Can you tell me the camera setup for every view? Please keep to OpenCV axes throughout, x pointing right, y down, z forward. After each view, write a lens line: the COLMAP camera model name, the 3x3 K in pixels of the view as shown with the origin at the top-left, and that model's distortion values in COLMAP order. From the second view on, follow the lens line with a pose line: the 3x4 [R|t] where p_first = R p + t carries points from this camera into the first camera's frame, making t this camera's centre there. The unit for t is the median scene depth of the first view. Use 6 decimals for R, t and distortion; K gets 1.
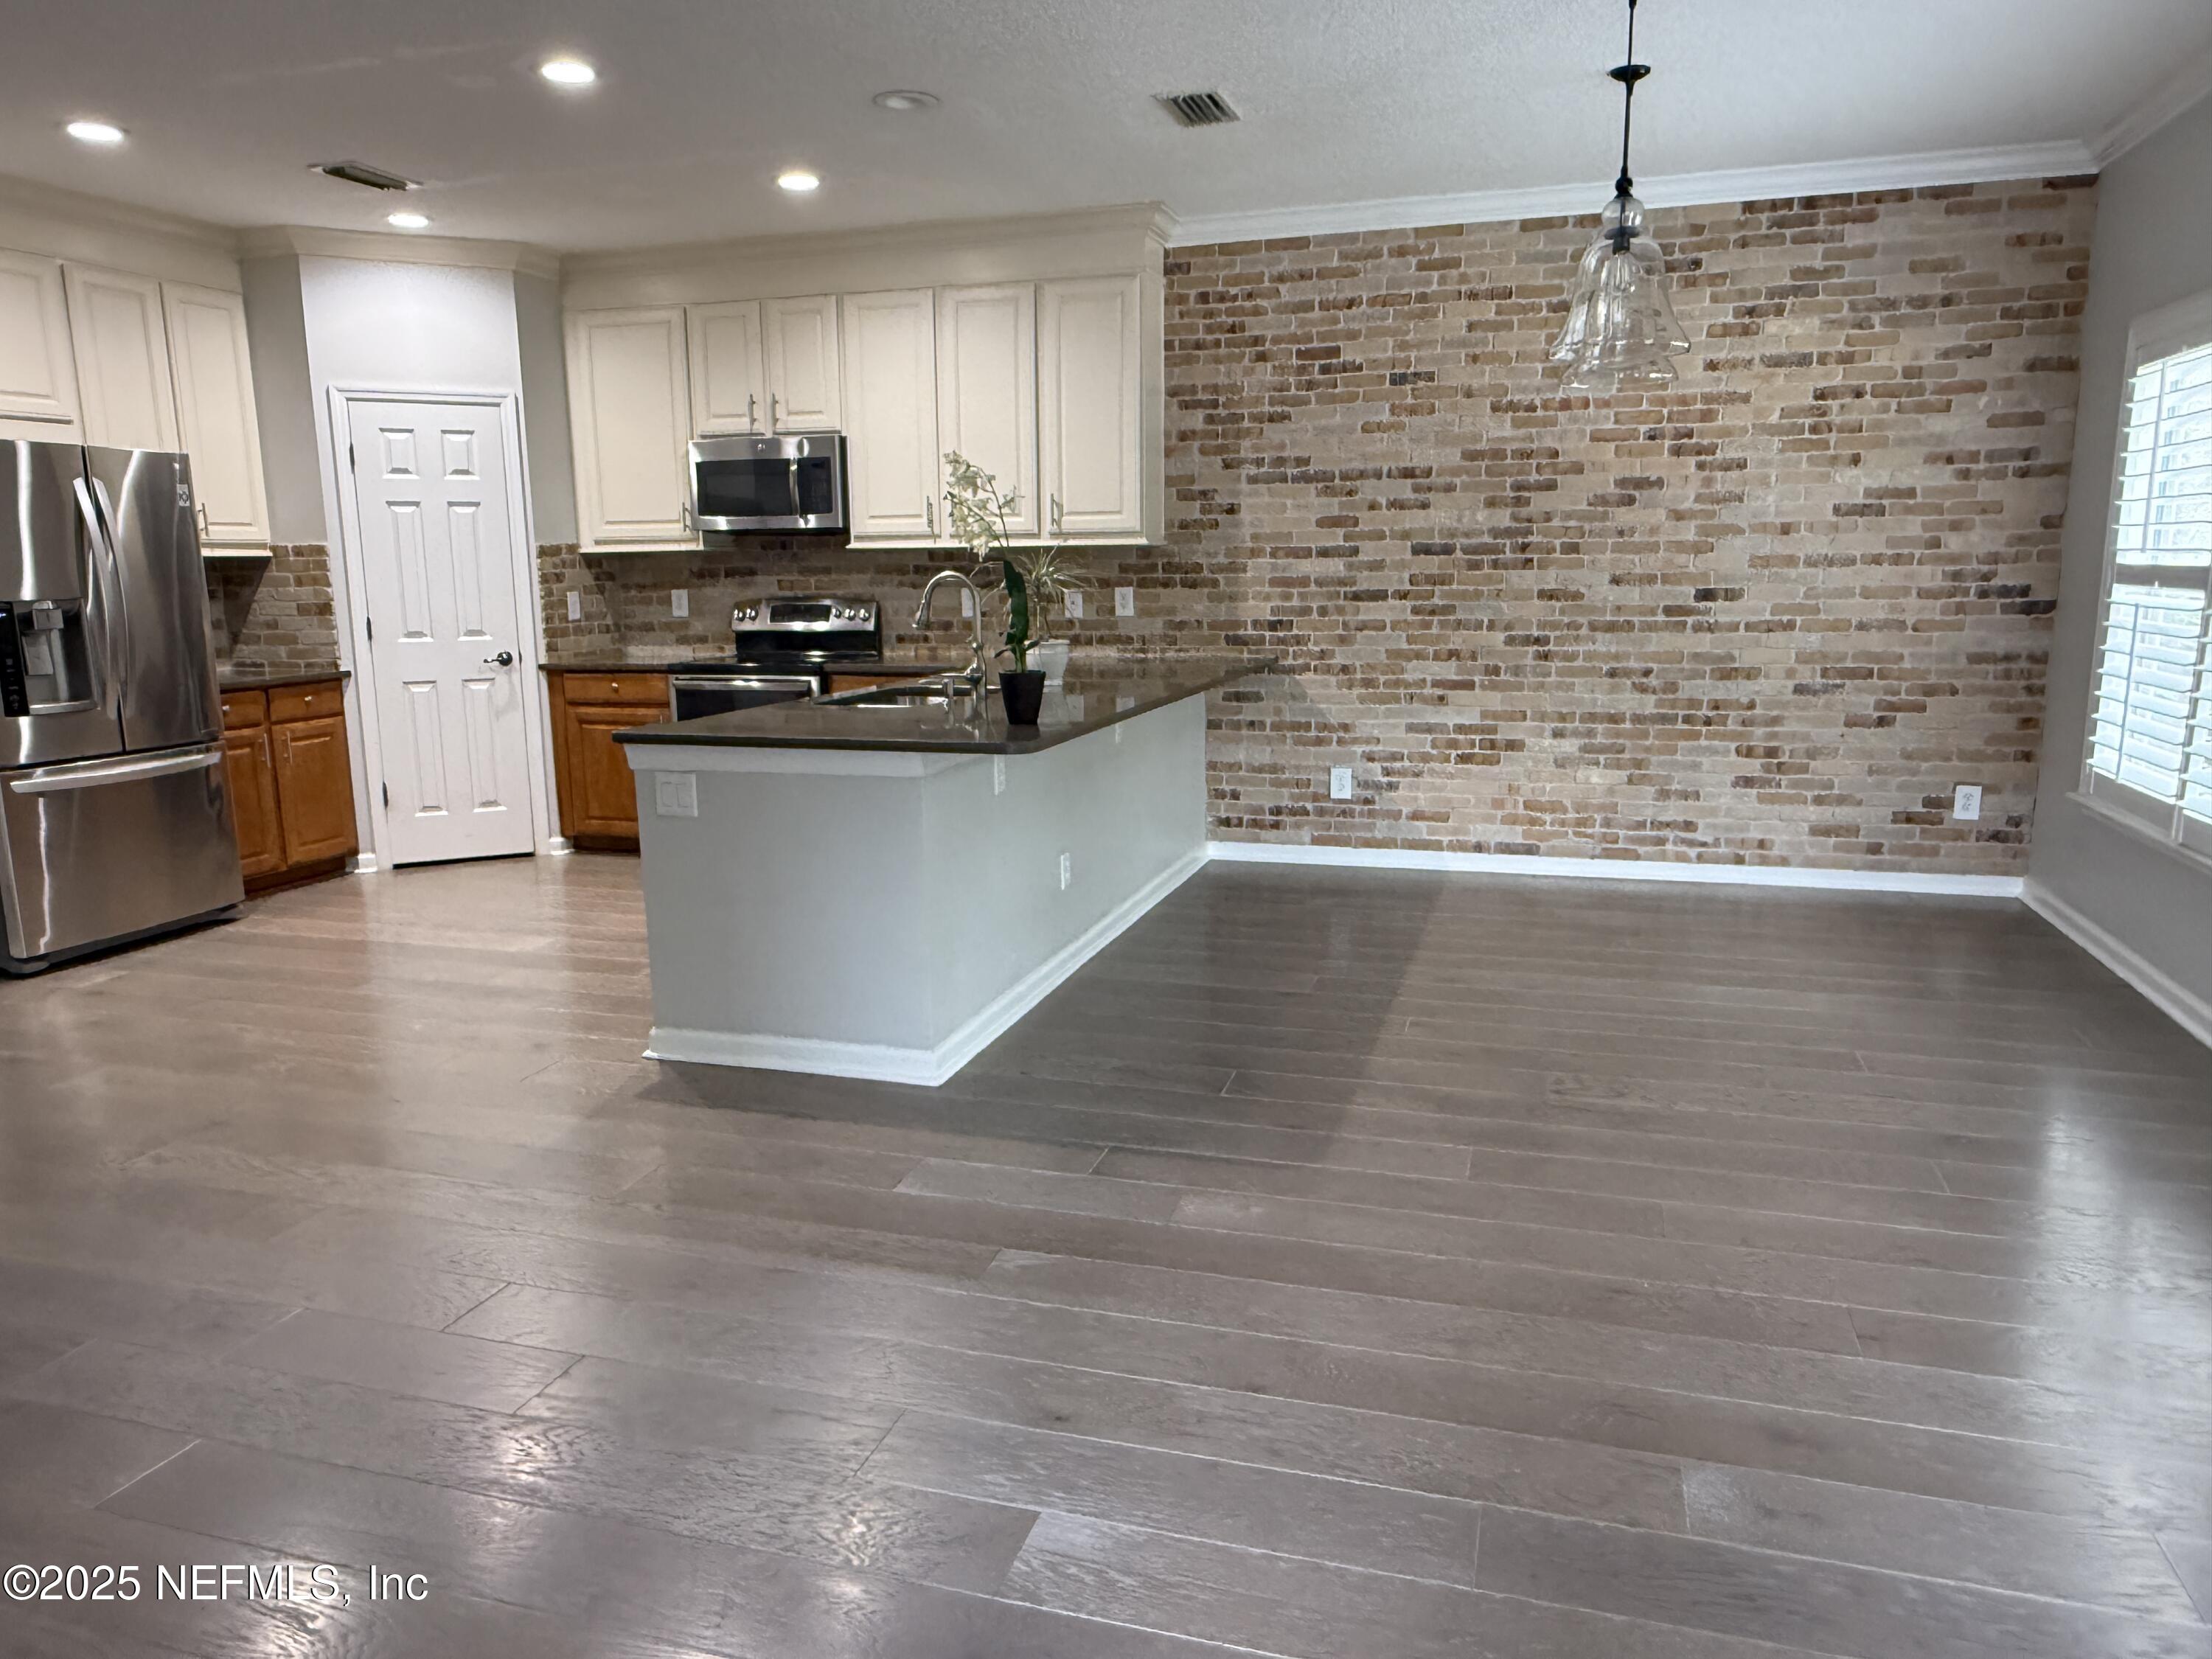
lens RADIAL K [[1502.9, 0, 1098.3], [0, 1502.9, 836.3], [0, 0, 1]] dist [-0.001309, -0.000026]
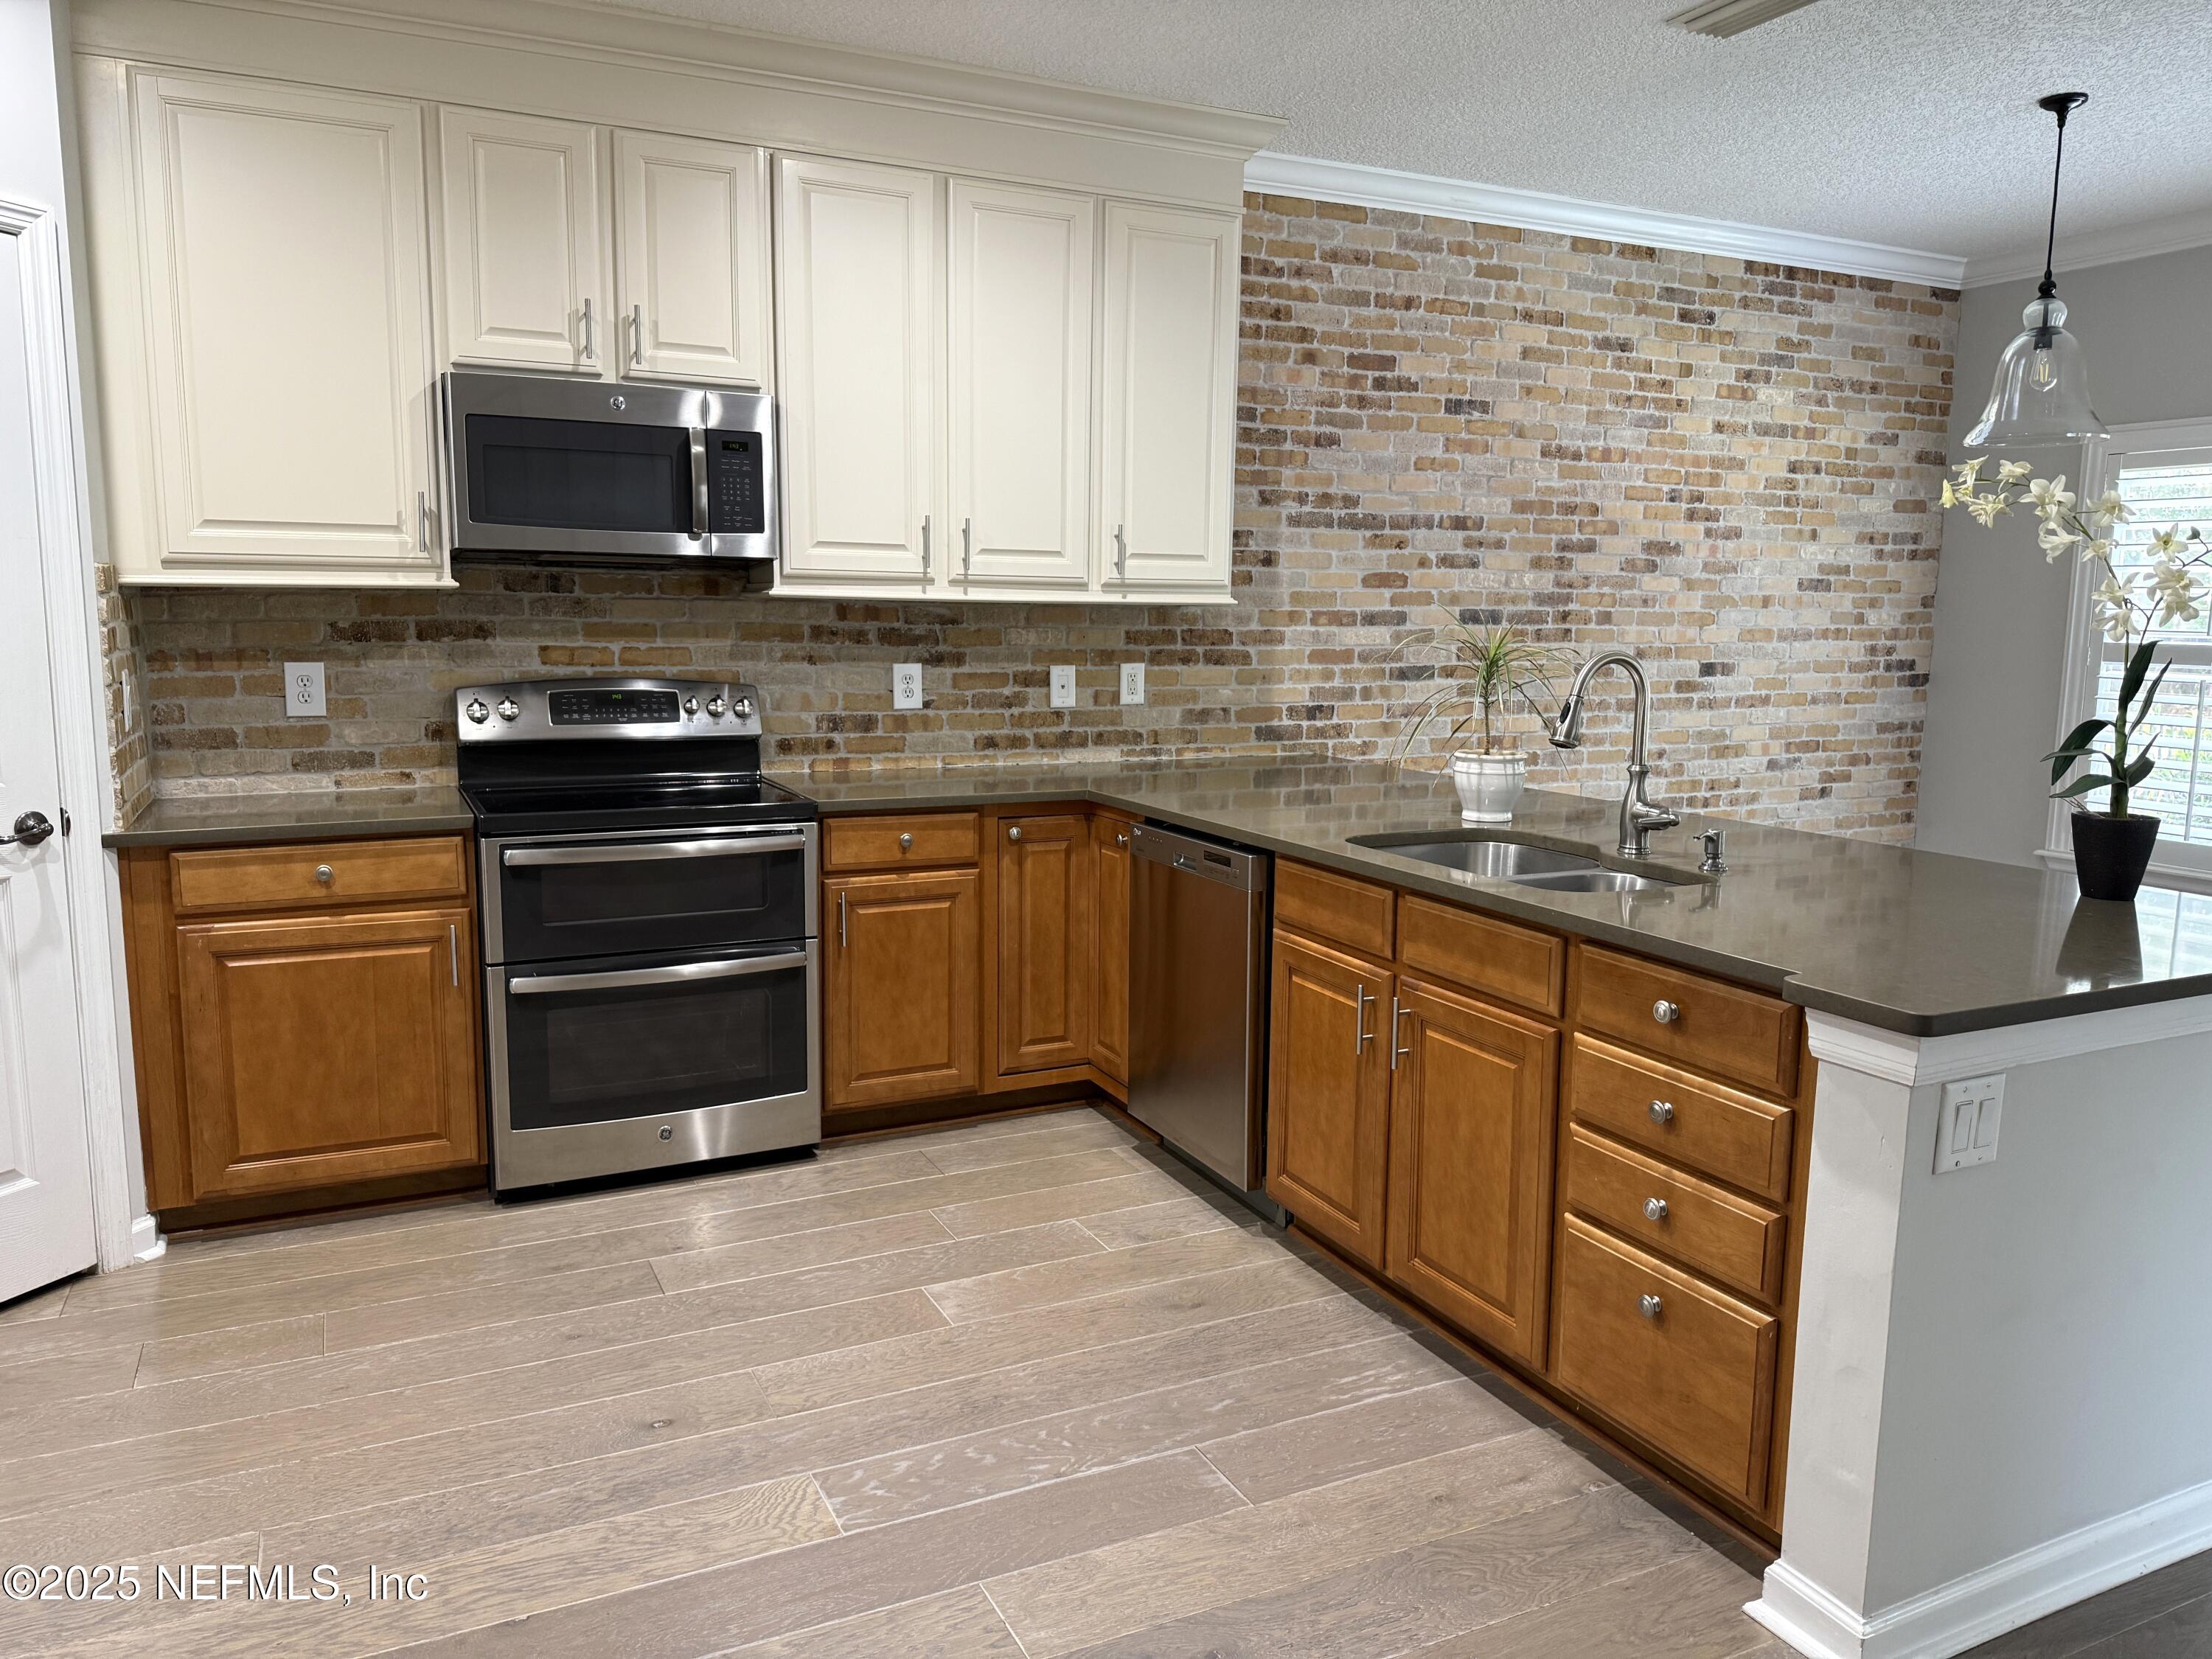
lens RADIAL K [[1533.1, 0, 1098.5], [0, 1533.1, 835.9], [0, 0, 1]] dist [0.154707, -0.292182]
pose [[0.730273, -0.077904, 0.678699, -0.518252], [0.105355, 0.994434, 0.000785, -0.093112], [-0.674983, 0.070931, 0.734416, 0.519642]]
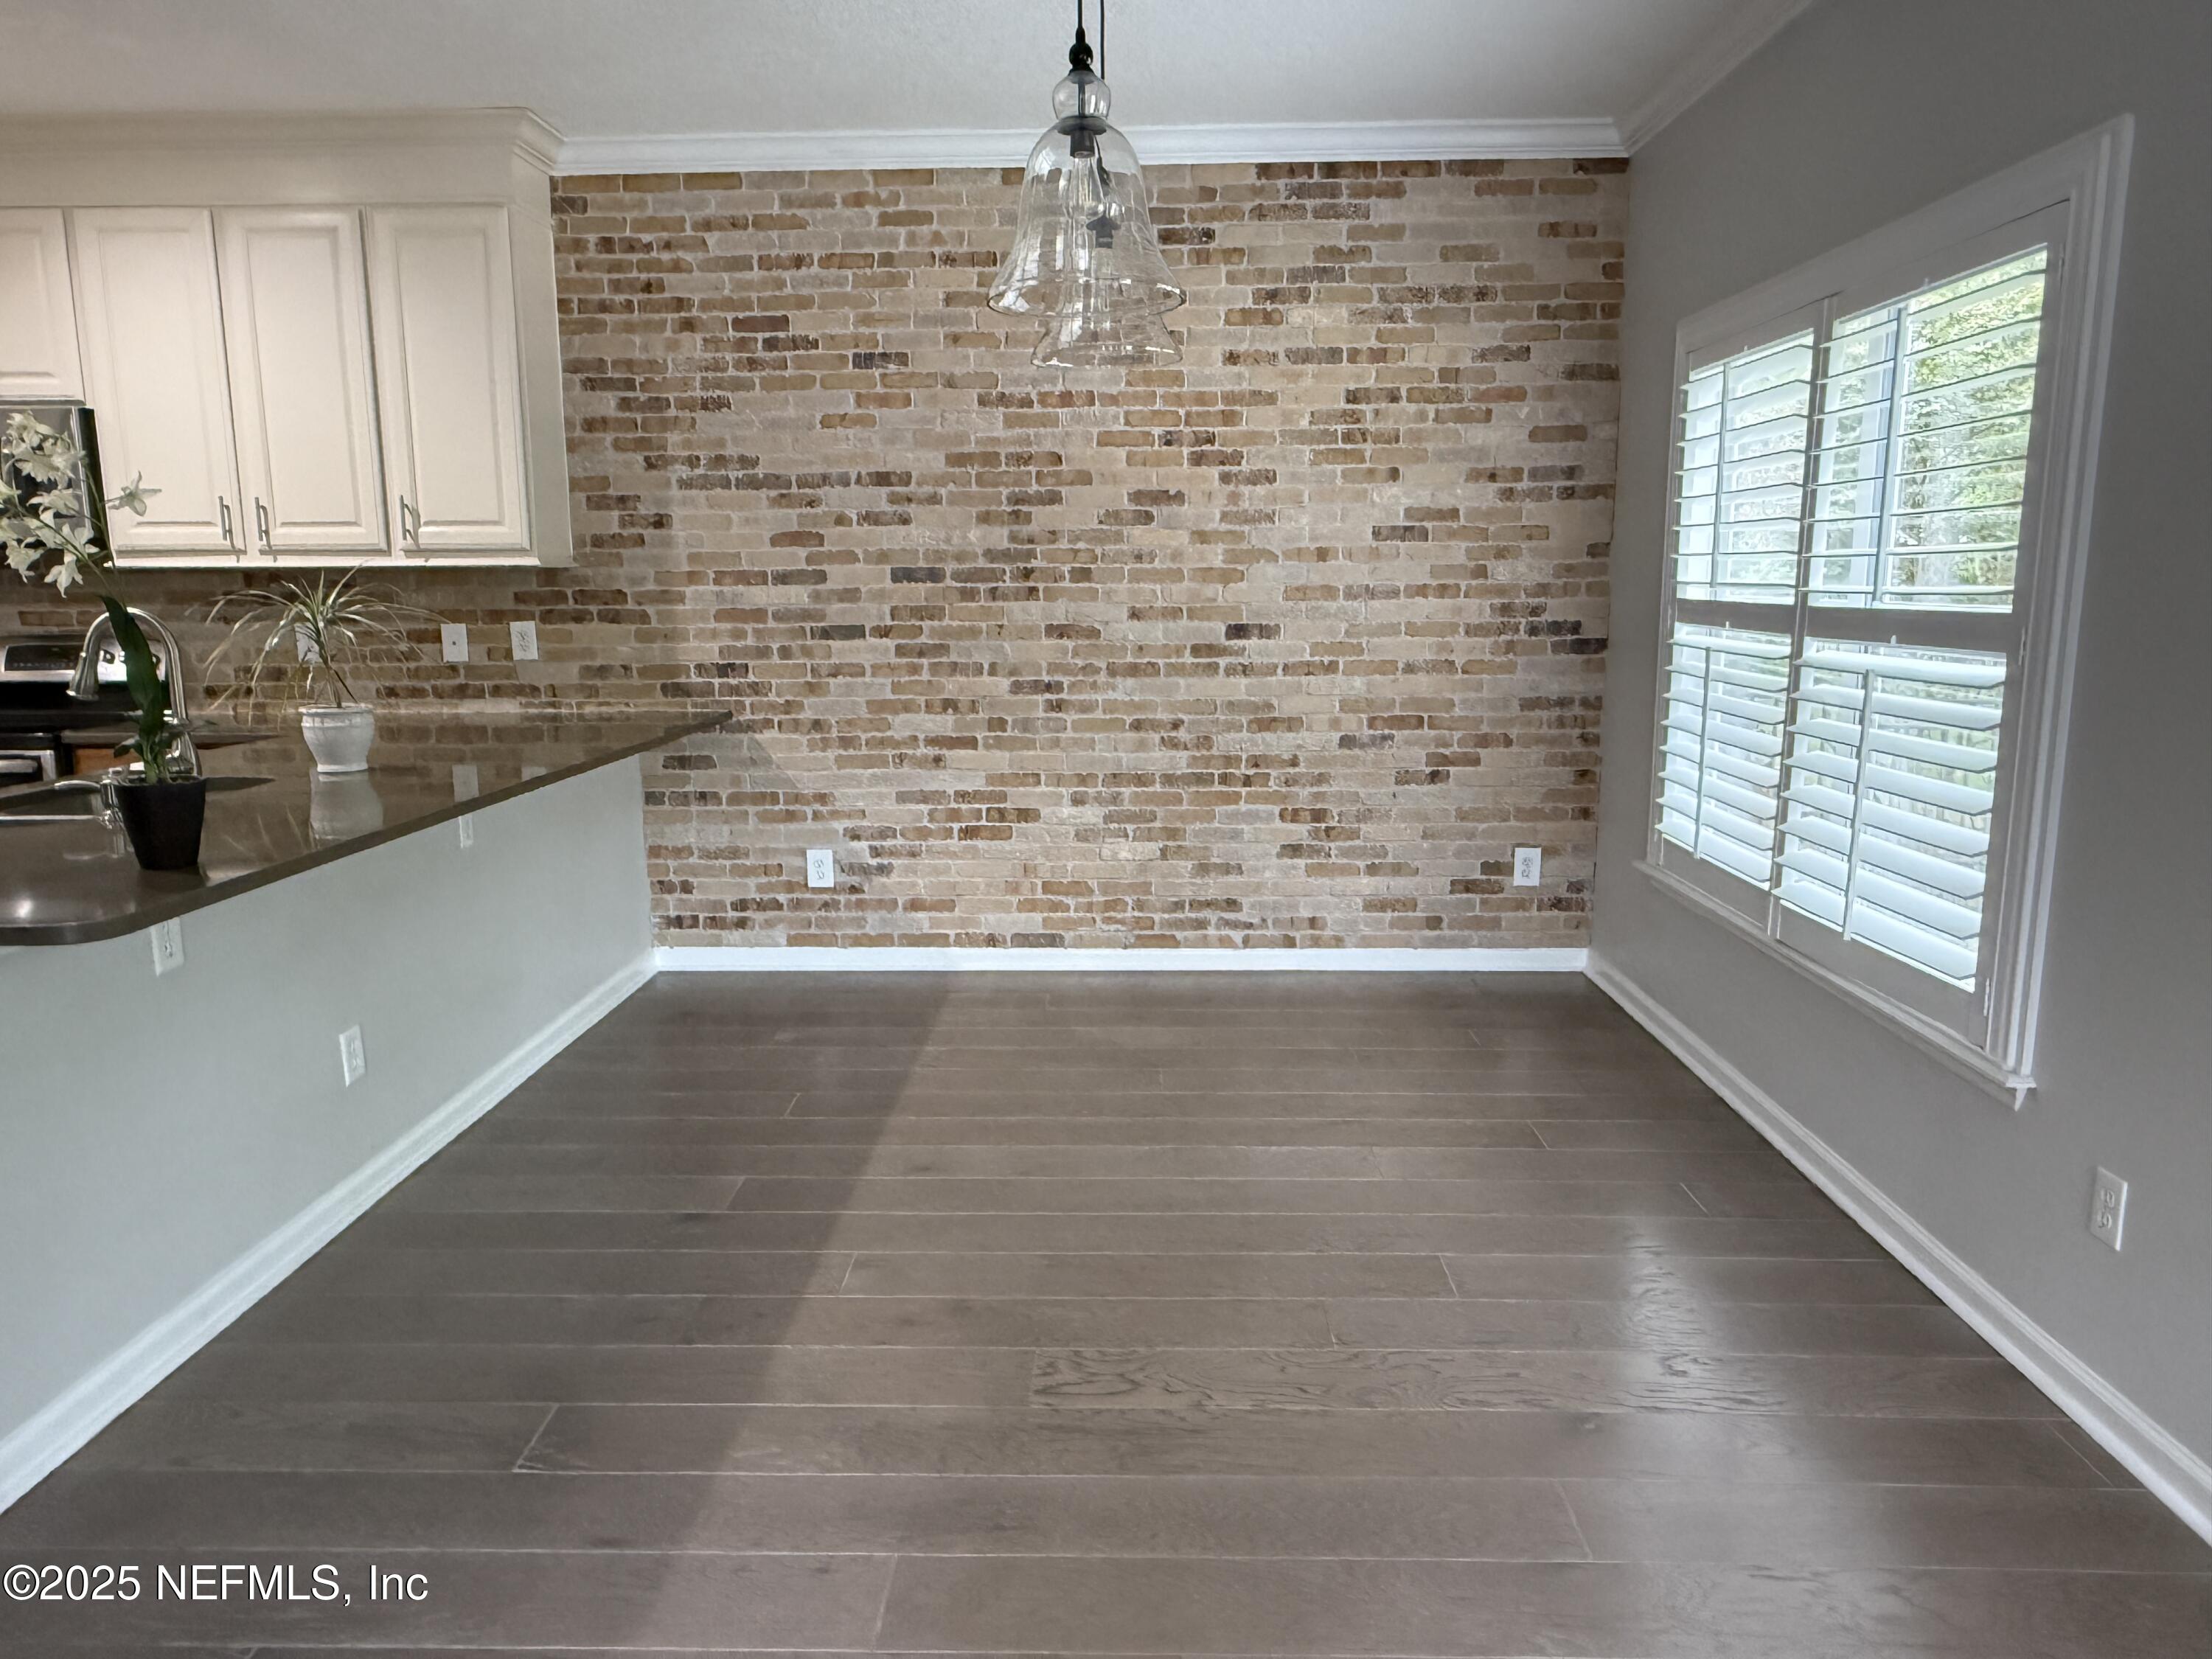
lens RADIAL K [[1481.6, 0, 1106.0], [0, 1481.6, 829.5], [0, 0, 1]] dist [-0.004937, 0.001626]
pose [[0.961460, -0.039976, 0.272022, 0.098613], [0.044035, 0.998991, -0.008831, -0.043851], [-0.271395, 0.020469, 0.962250, 0.214497]]
